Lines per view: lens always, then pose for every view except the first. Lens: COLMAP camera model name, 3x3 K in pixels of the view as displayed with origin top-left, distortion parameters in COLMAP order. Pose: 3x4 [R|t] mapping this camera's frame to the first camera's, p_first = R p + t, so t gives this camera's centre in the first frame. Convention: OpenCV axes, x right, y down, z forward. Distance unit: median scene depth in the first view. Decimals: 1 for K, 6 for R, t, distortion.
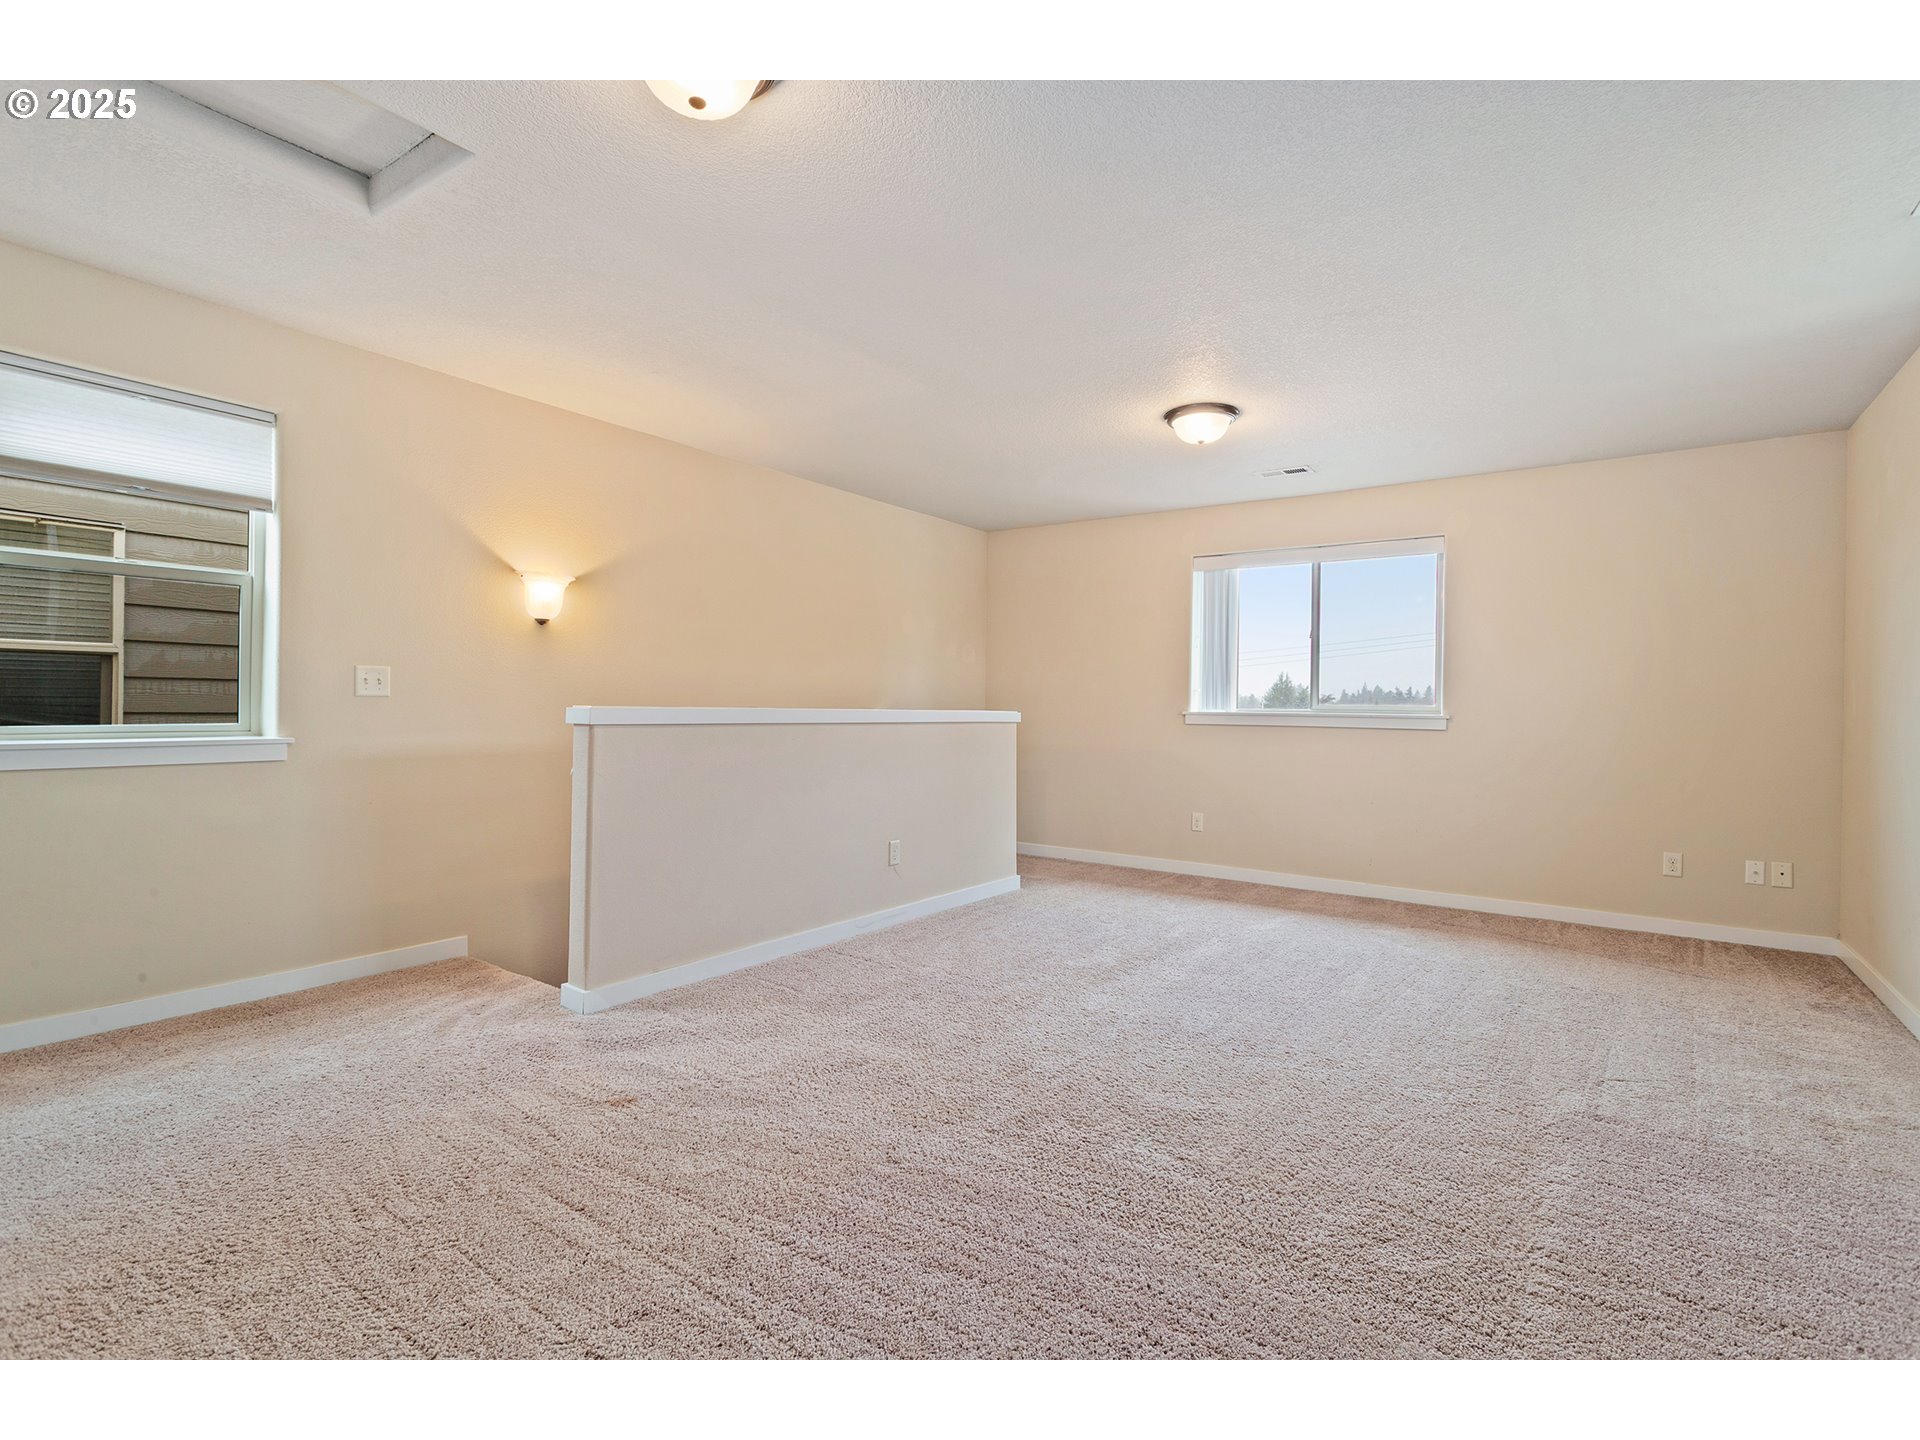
lens RADIAL K [[913.4, 0, 971.8], [0, 913.4, 723.3], [0, 0, 1]] dist [0.002461, 0.001239]
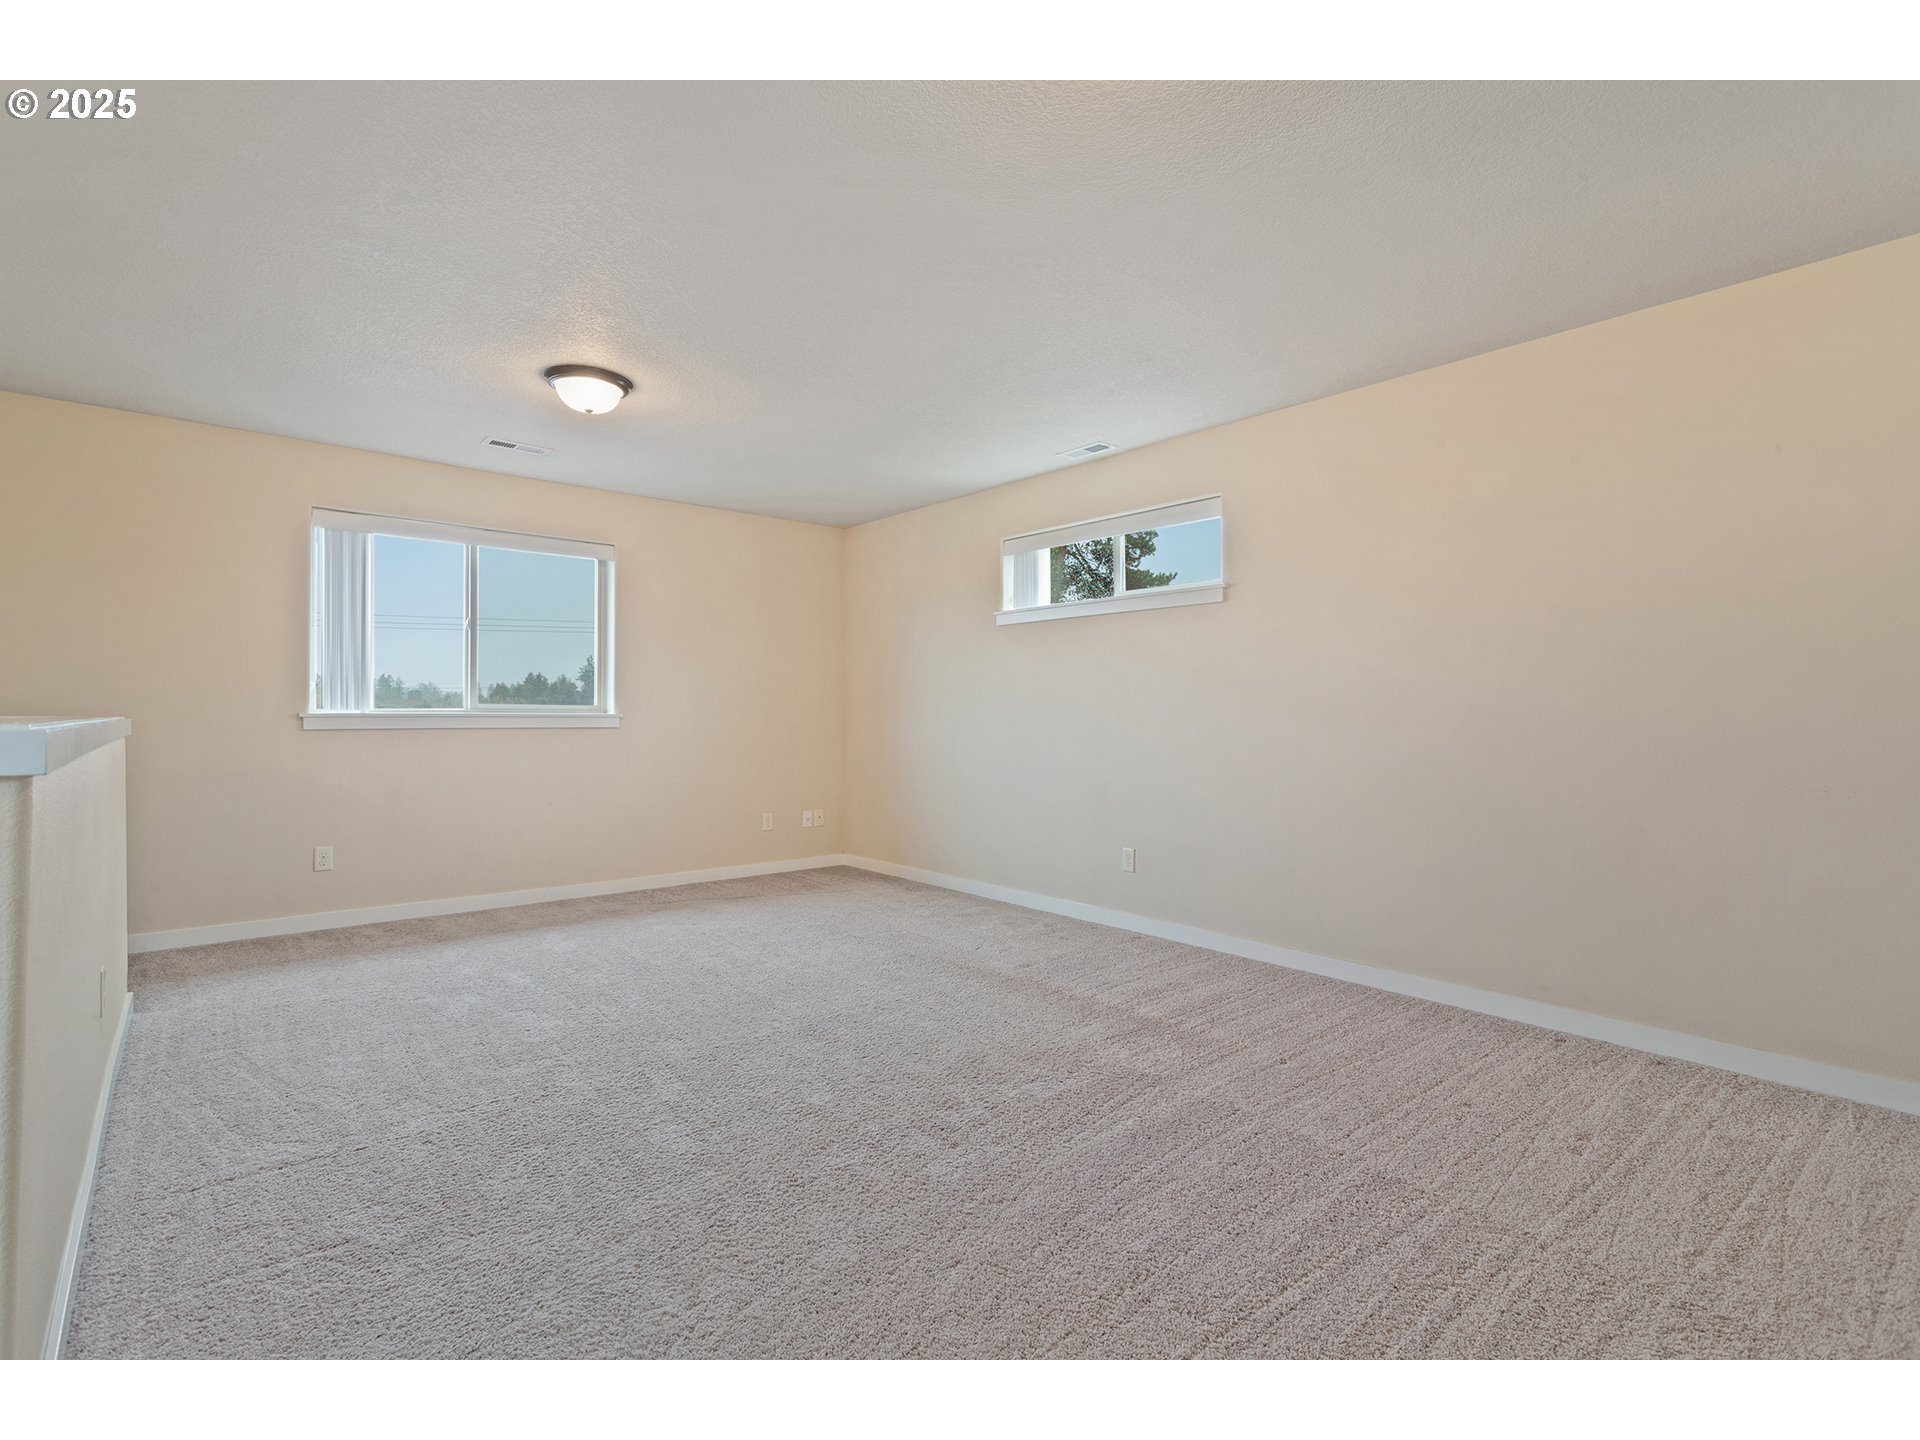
lens RADIAL K [[913.4, 0, 974.2], [0, 913.4, 707.6], [0, 0, 1]] dist [0.002461, 0.001239]
pose [[0.229062, -0.005668, 0.973395, -0.408576], [0.018119, 0.999835, 0.001558, -0.009321], [-0.973243, 0.017280, 0.229127, 0.335133]]
